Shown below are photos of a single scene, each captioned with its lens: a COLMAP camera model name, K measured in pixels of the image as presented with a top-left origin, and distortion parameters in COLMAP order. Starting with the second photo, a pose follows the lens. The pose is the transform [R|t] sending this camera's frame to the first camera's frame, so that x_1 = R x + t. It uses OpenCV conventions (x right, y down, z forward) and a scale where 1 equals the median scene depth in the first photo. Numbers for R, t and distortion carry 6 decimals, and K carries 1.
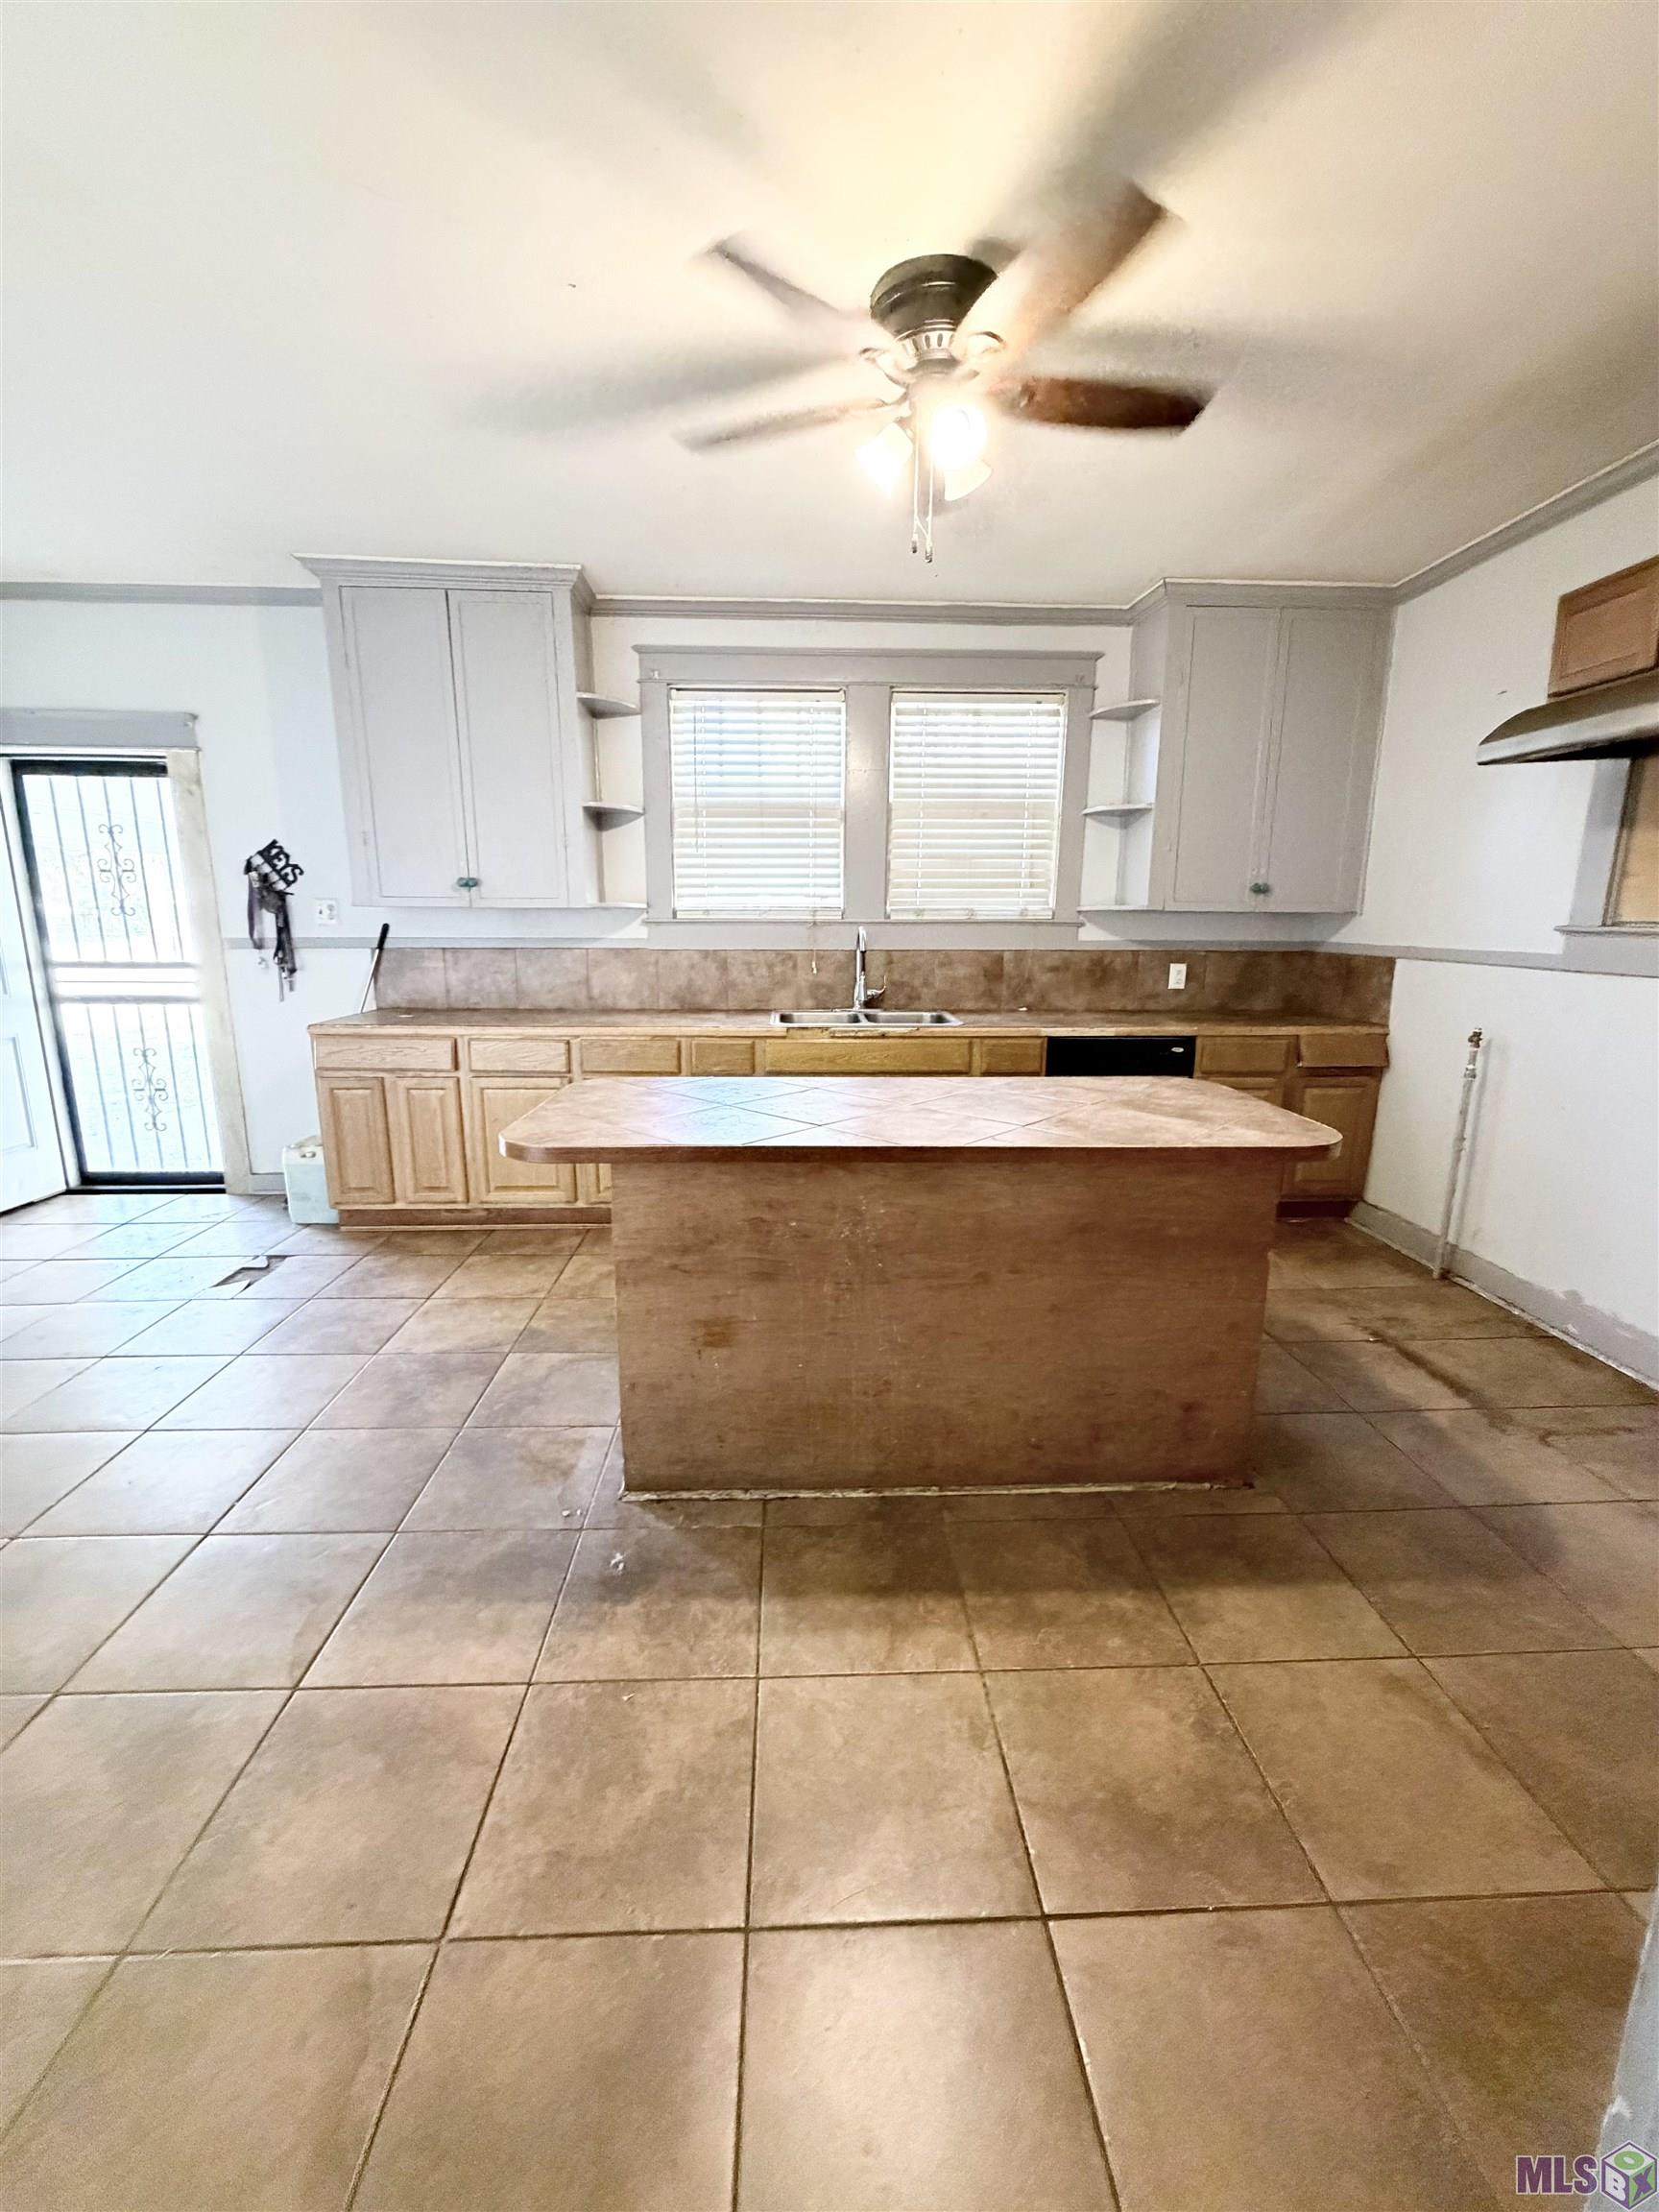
lens RADIAL K [[889.3, 0, 824.6], [0, 889.3, 1097.9], [0, 0, 1]] dist [-0.001615, 0.000061]
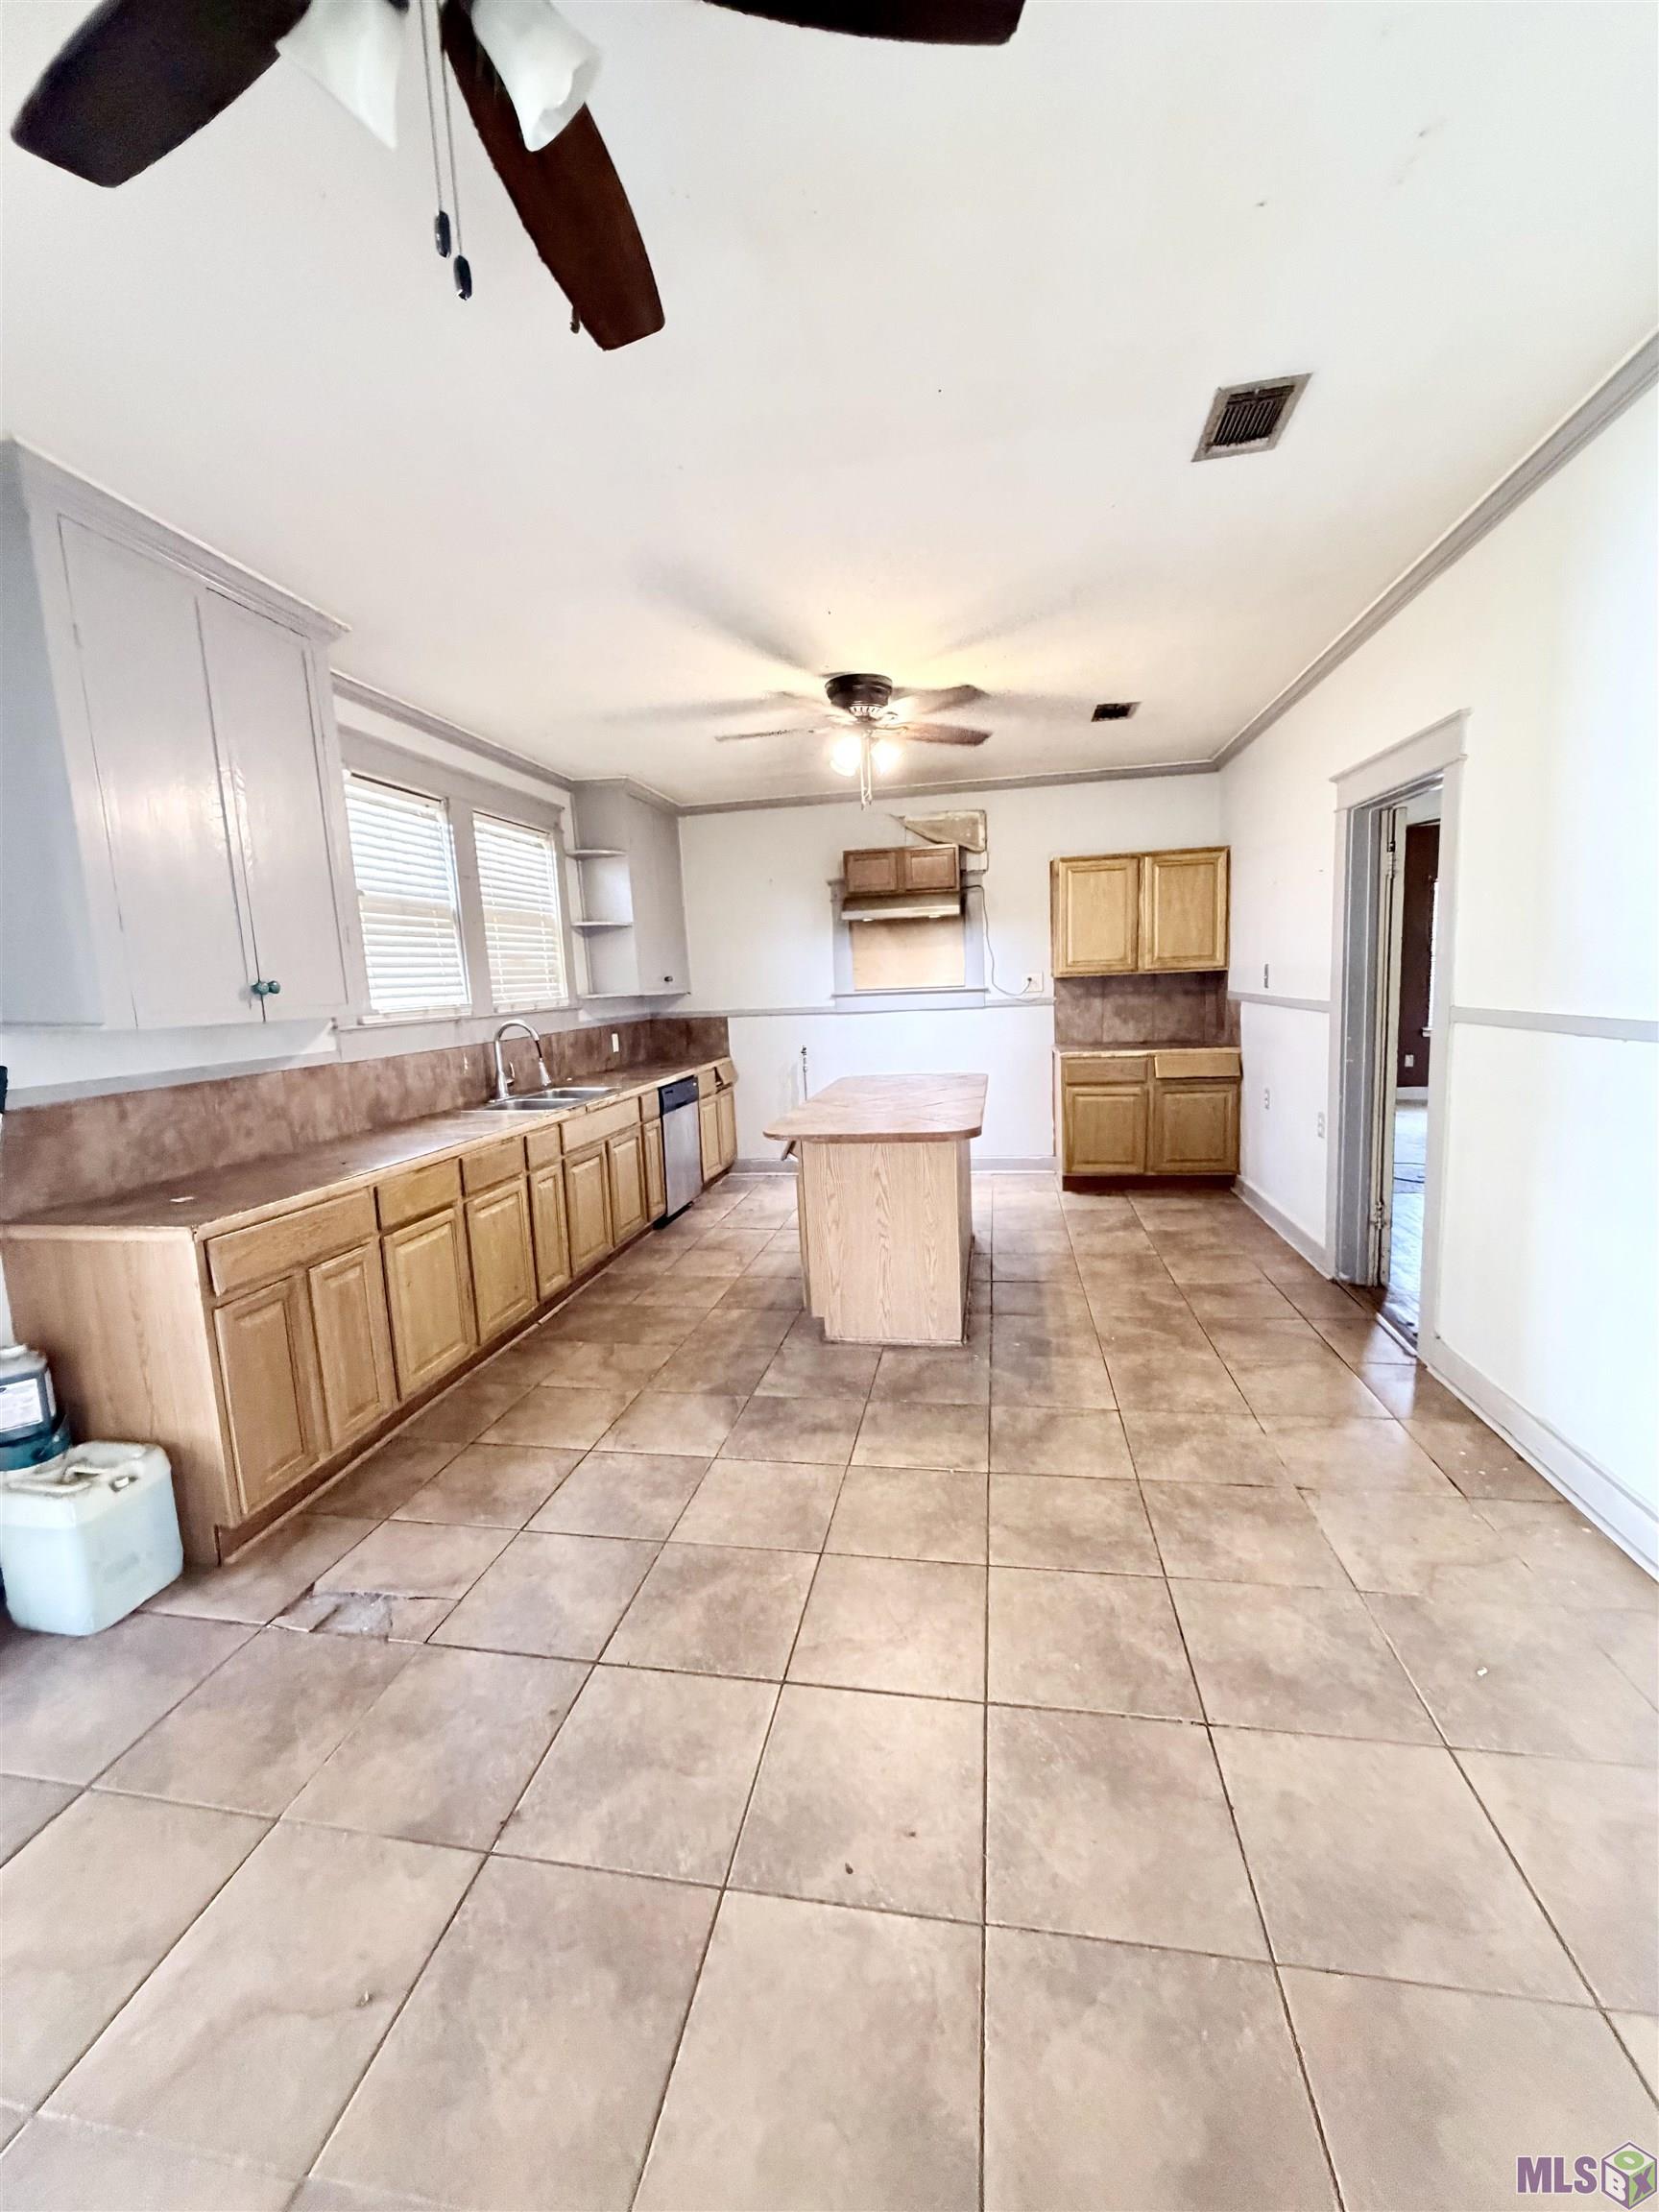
lens RADIAL K [[889.3, 0, 828.7], [0, 889.3, 1102.2], [0, 0, 1]] dist [-0.001615, 0.000061]
pose [[0.207459, -0.148840, 0.966854, -0.938053], [0.239006, 0.966116, 0.097442, -0.107162], [-0.948597, 0.210869, 0.236003, 0.389697]]
